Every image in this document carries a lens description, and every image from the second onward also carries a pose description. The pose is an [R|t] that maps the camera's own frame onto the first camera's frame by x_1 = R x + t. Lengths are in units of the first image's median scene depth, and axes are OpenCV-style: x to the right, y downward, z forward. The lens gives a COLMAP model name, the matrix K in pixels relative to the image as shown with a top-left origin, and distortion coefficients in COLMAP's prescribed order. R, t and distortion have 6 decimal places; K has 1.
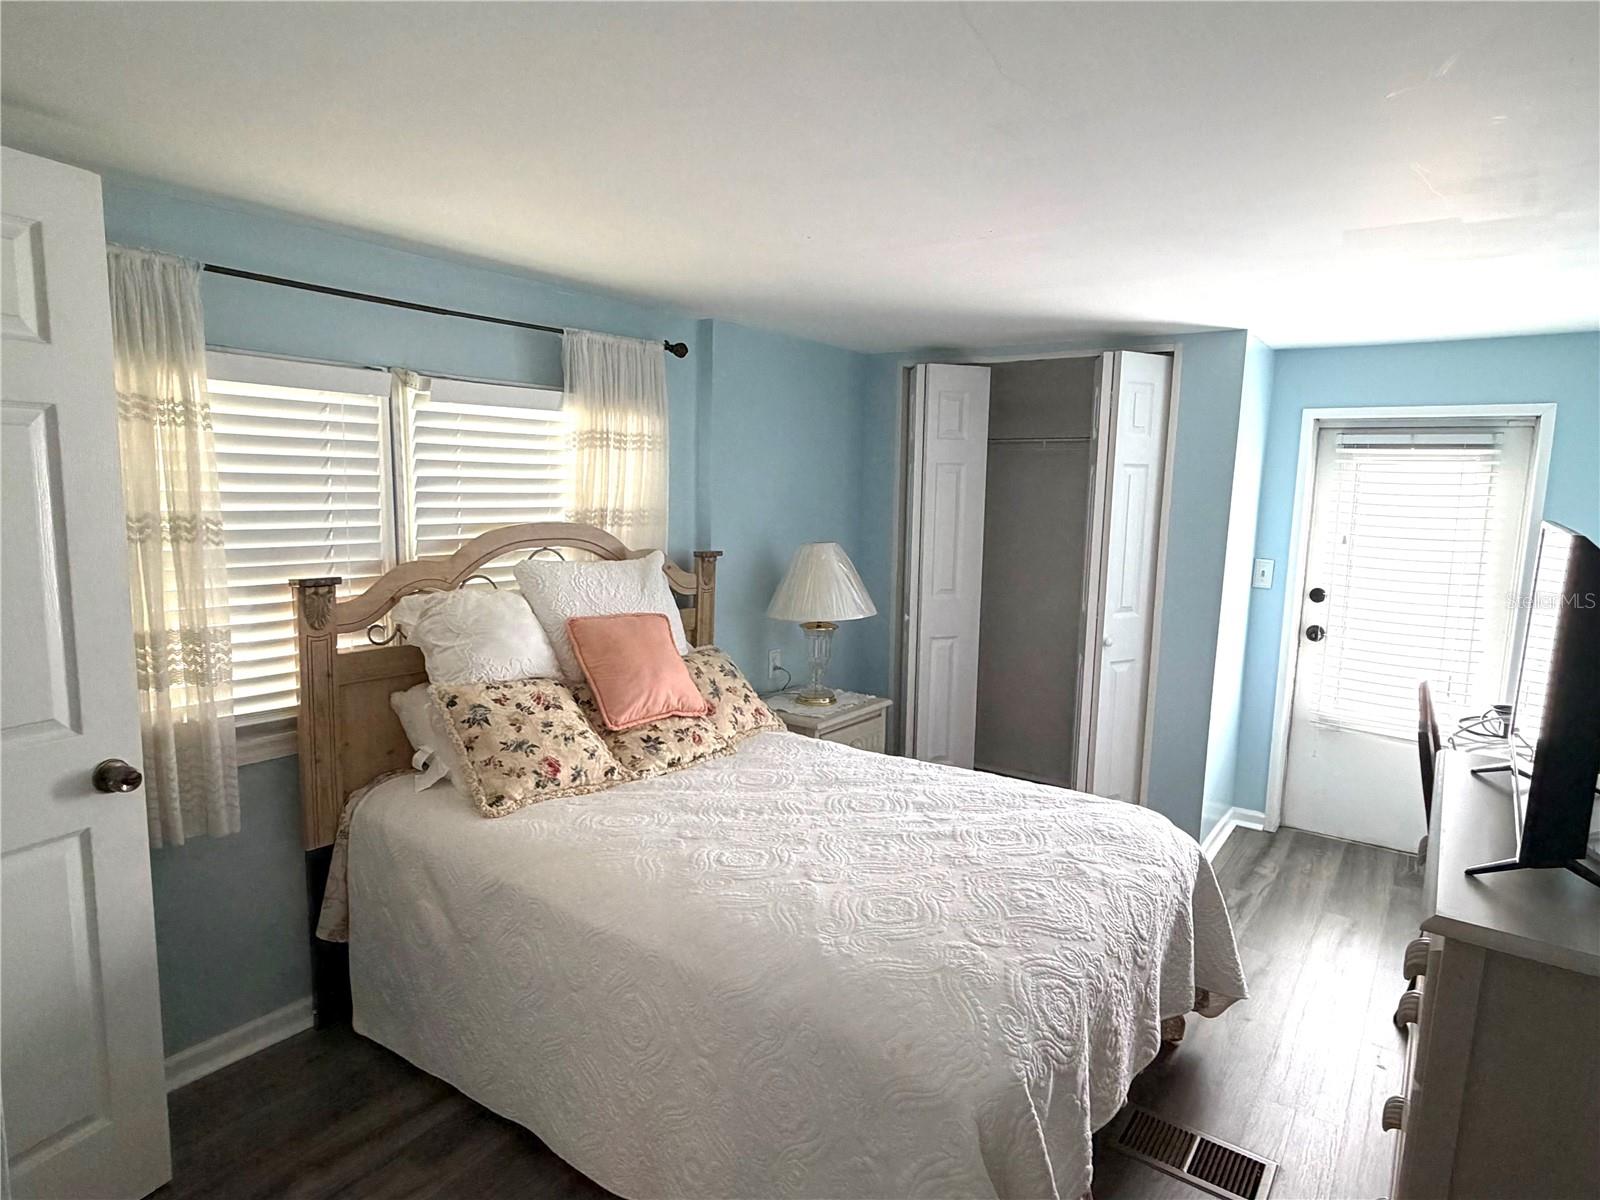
lens RADIAL K [[915.2, 0, 791.6], [0, 915.2, 602.7], [0, 0, 1]] dist [-0.000141, -0.000164]
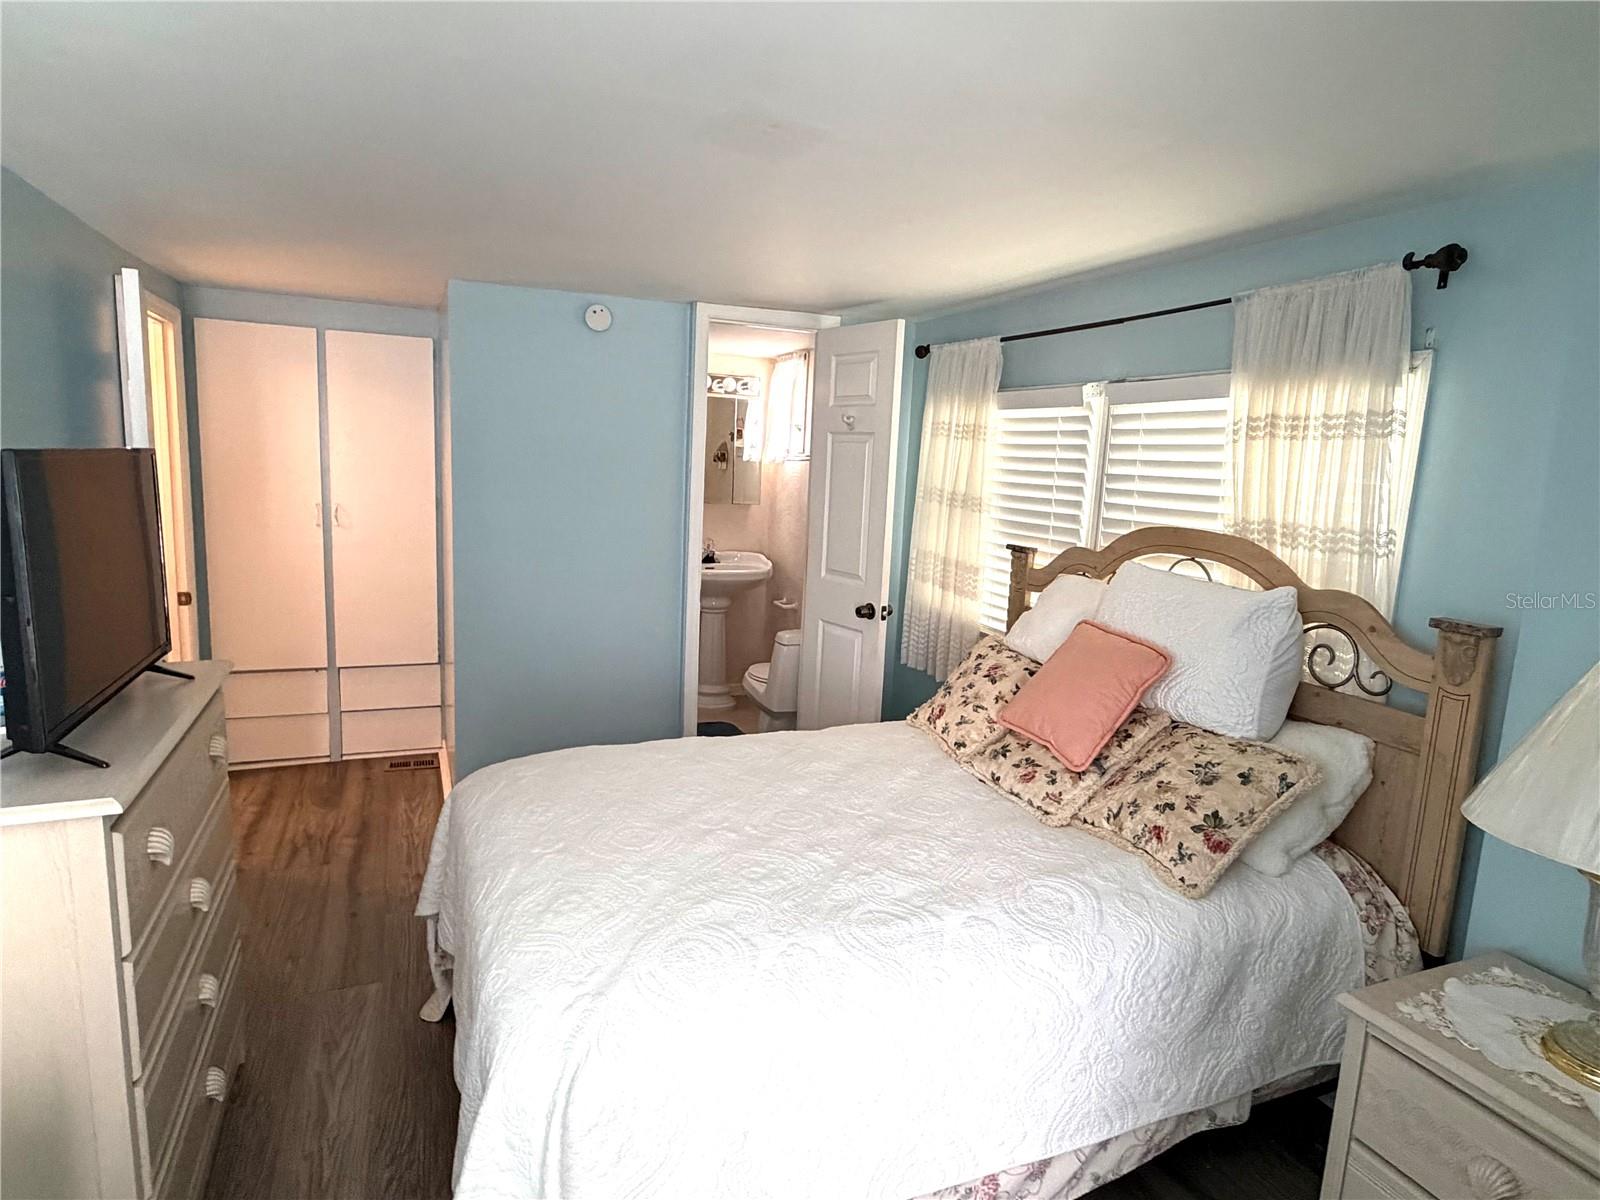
lens RADIAL K [[915.2, 0, 789.2], [0, 915.2, 601.6], [0, 0, 1]] dist [-0.000141, -0.000164]
pose [[-0.507271, 0.083363, -0.857745, 0.708780], [-0.179367, 0.963300, 0.199700, -0.132750], [0.842914, 0.255153, -0.473702, 1.168660]]
